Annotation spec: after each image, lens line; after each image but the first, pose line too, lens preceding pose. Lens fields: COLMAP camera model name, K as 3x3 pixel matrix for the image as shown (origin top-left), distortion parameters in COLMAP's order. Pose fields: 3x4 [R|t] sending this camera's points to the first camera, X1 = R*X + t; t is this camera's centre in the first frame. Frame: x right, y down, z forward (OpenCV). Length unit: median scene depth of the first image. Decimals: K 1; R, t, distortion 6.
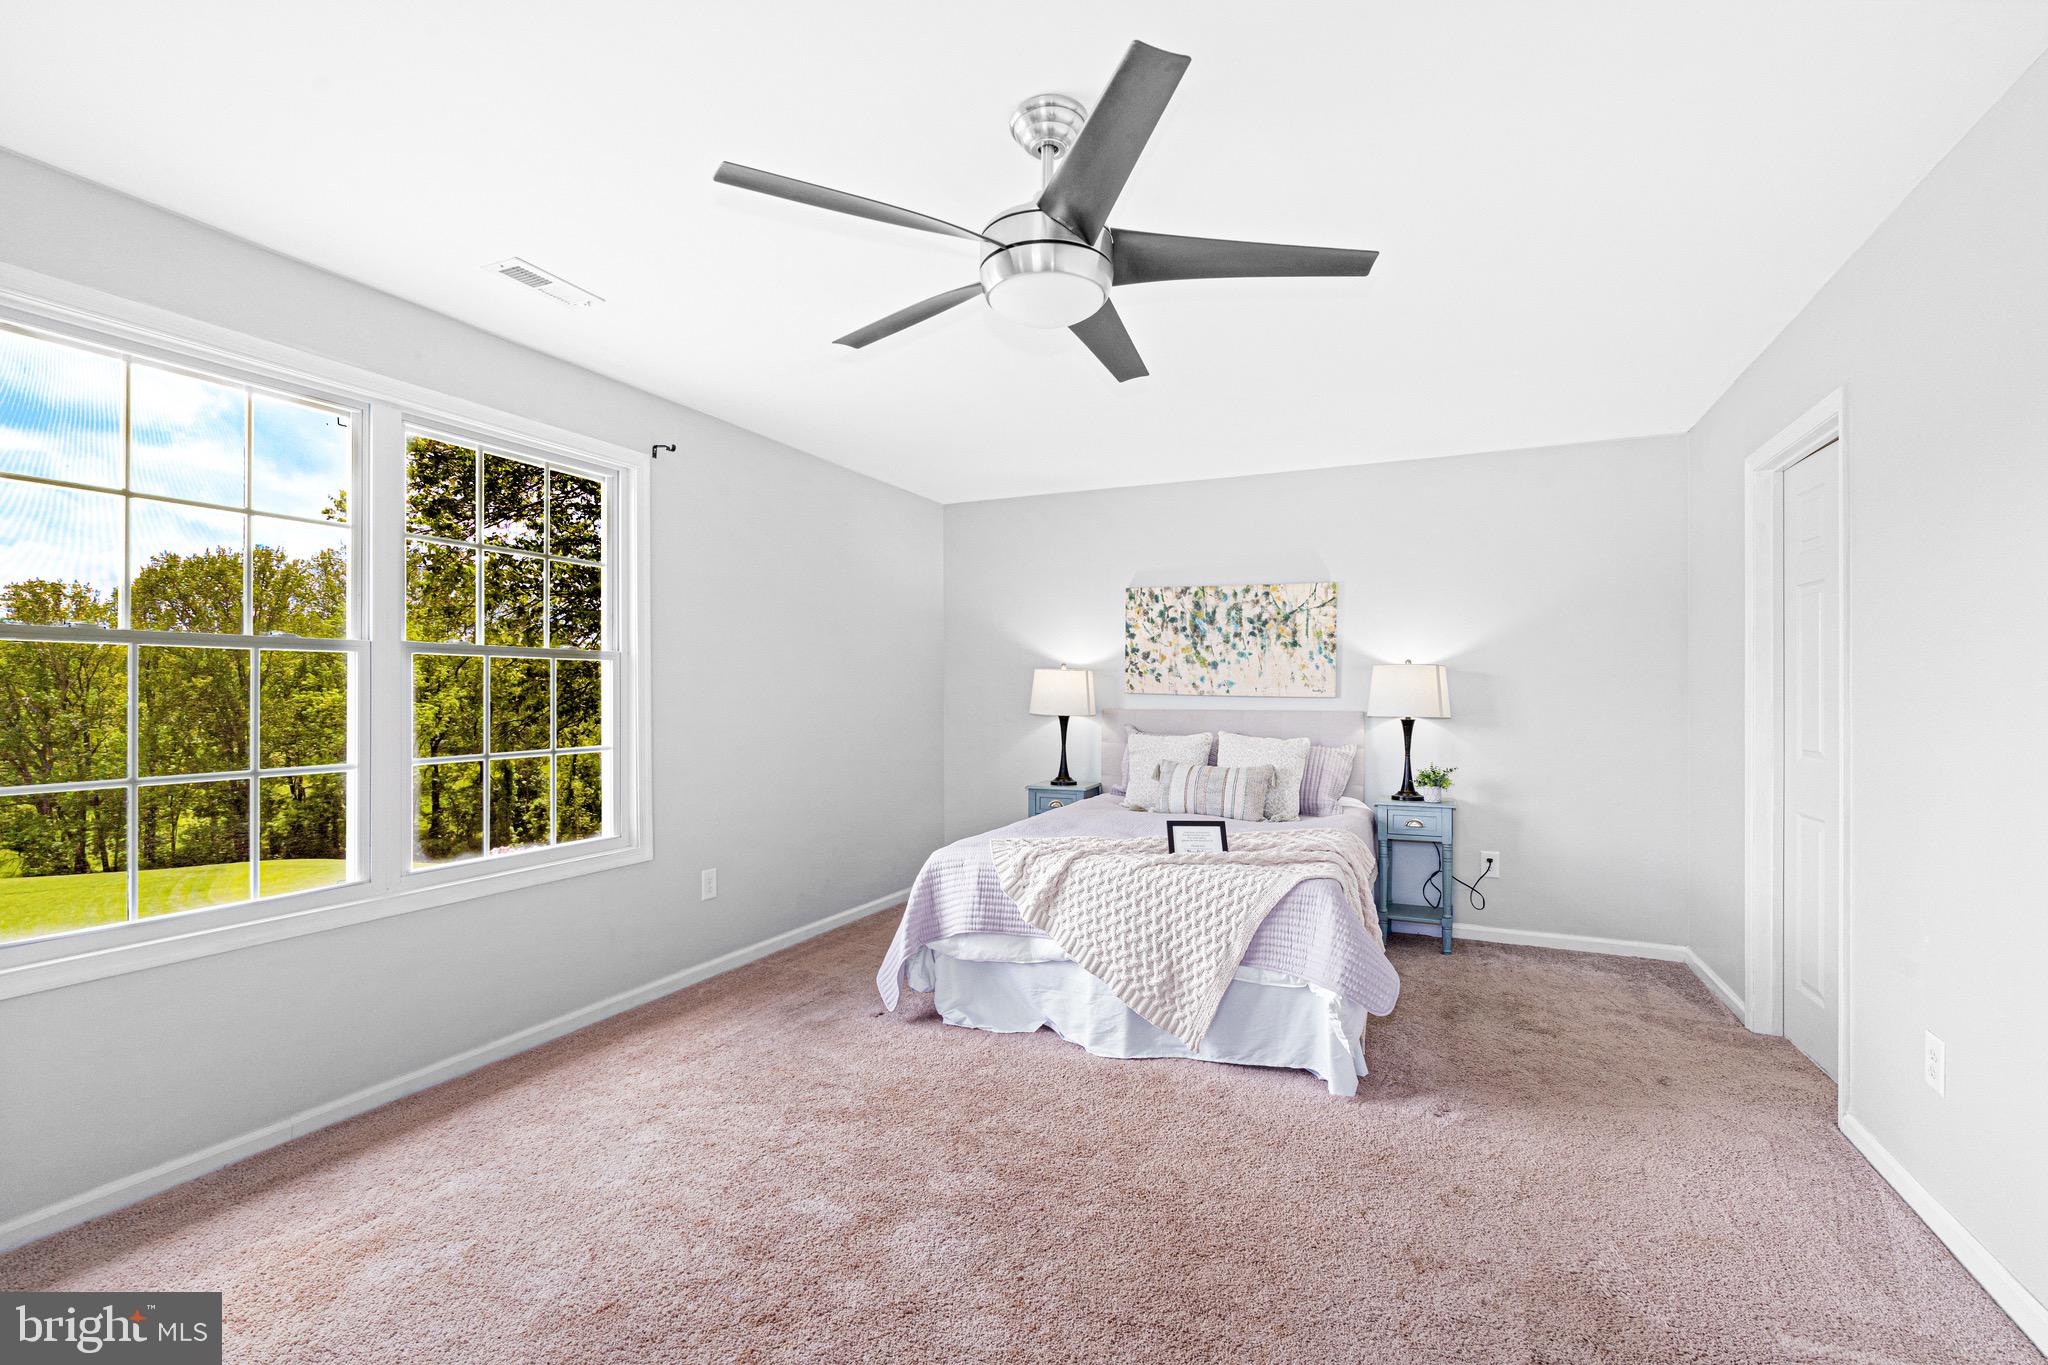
lens RADIAL K [[912.9, 0, 1018.2], [0, 912.9, 691.1], [0, 0, 1]] dist [-0.002976, 0.001230]
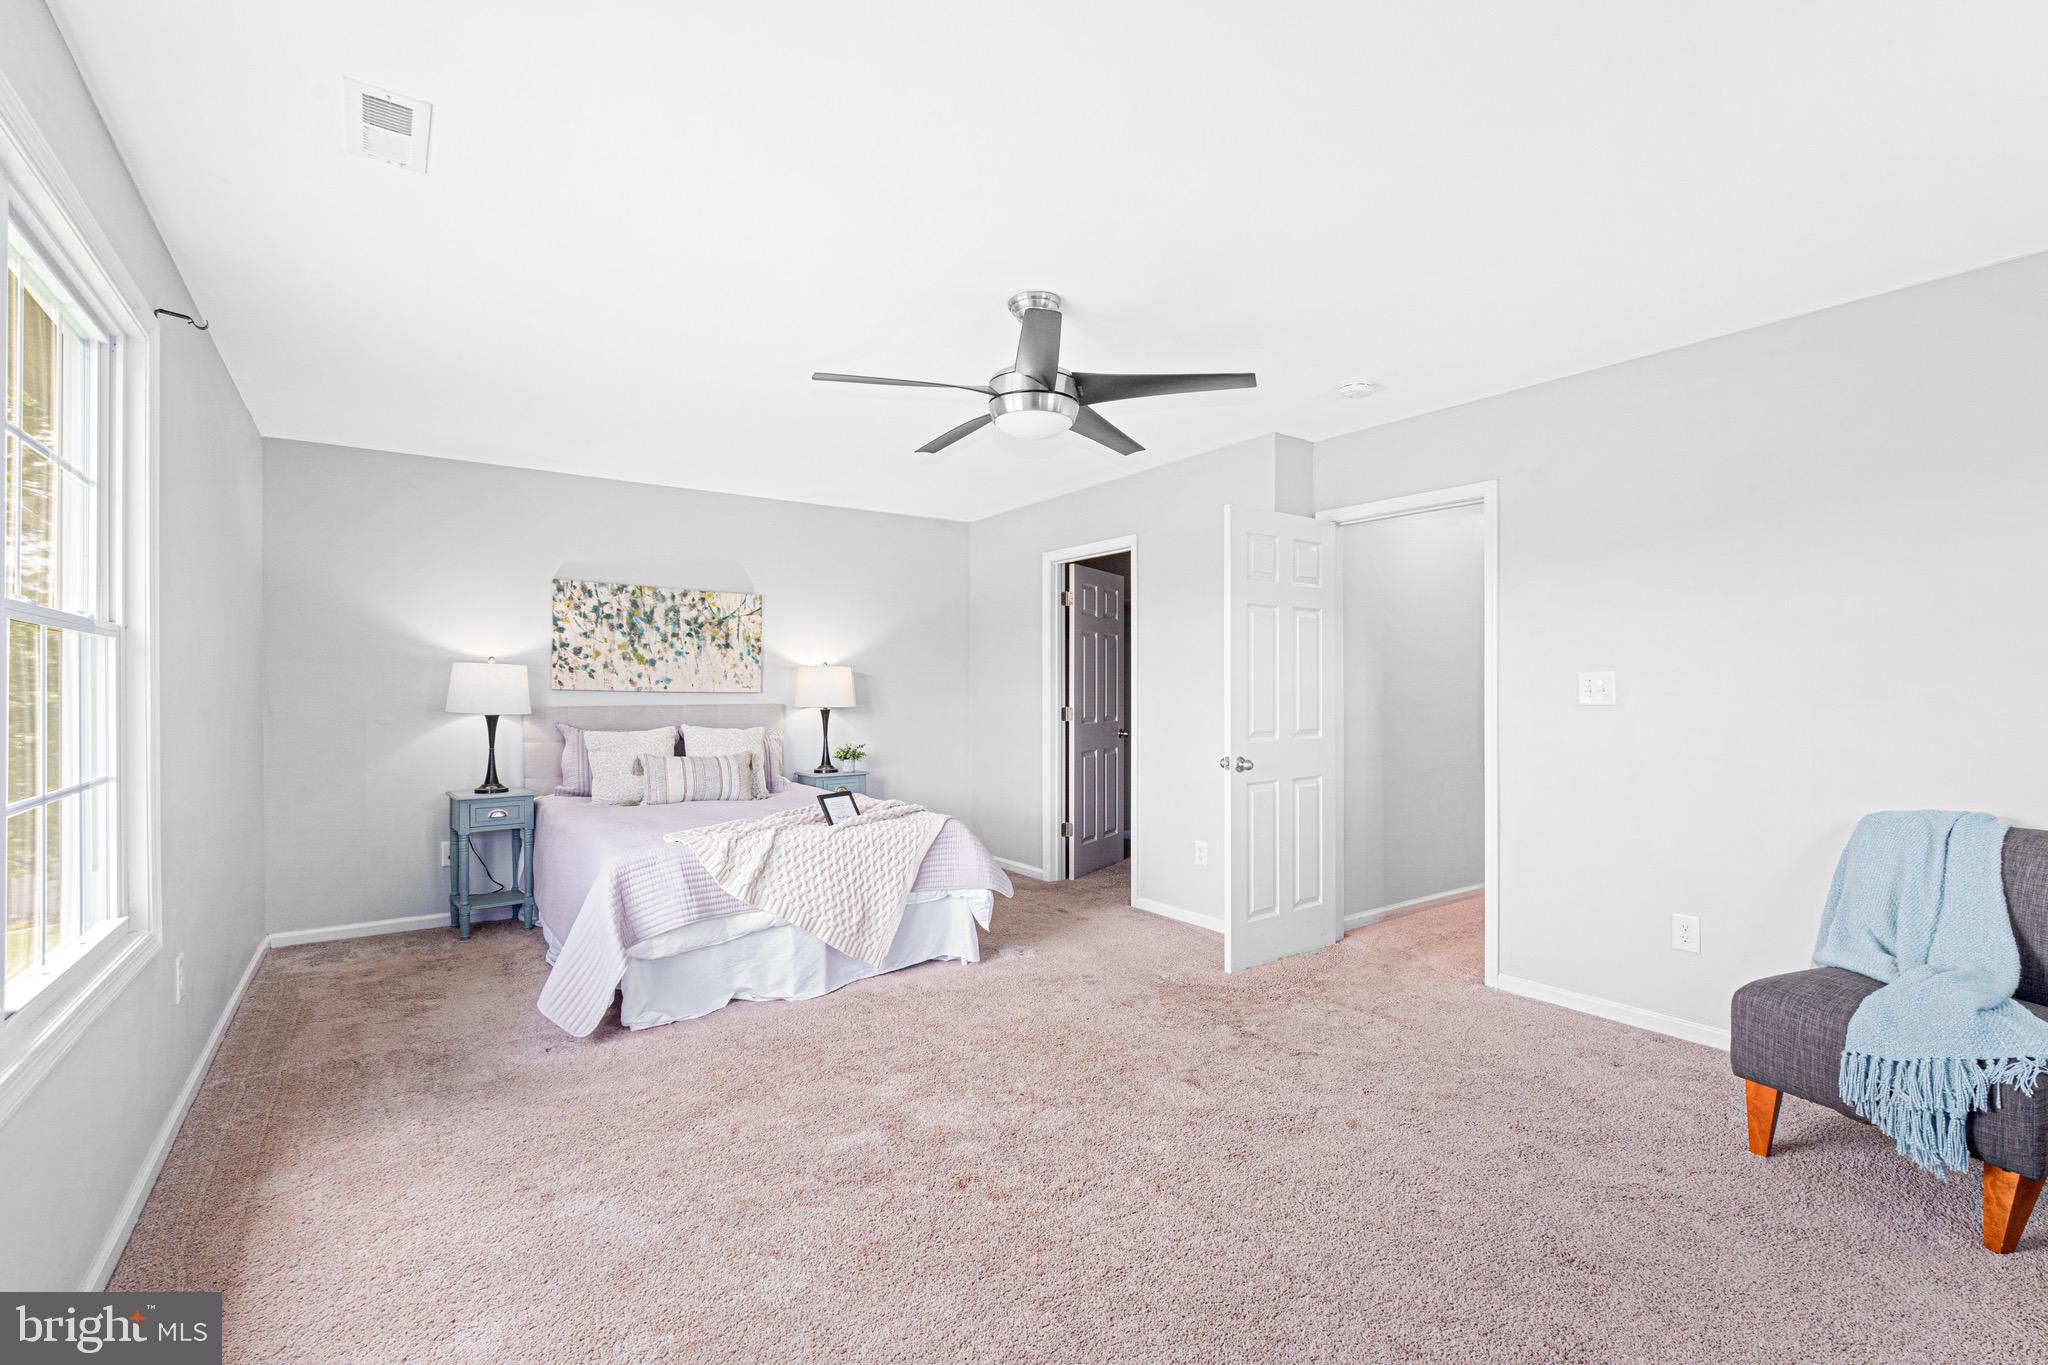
lens RADIAL K [[912.9, 0, 1026.1], [0, 912.9, 677.1], [0, 0, 1]] dist [-0.002976, 0.001230]
pose [[0.501364, 0.007997, 0.865200, -0.500127], [0.000640, 0.999954, -0.009613, -0.001324], [-0.865236, 0.005374, 0.501335, 0.106530]]
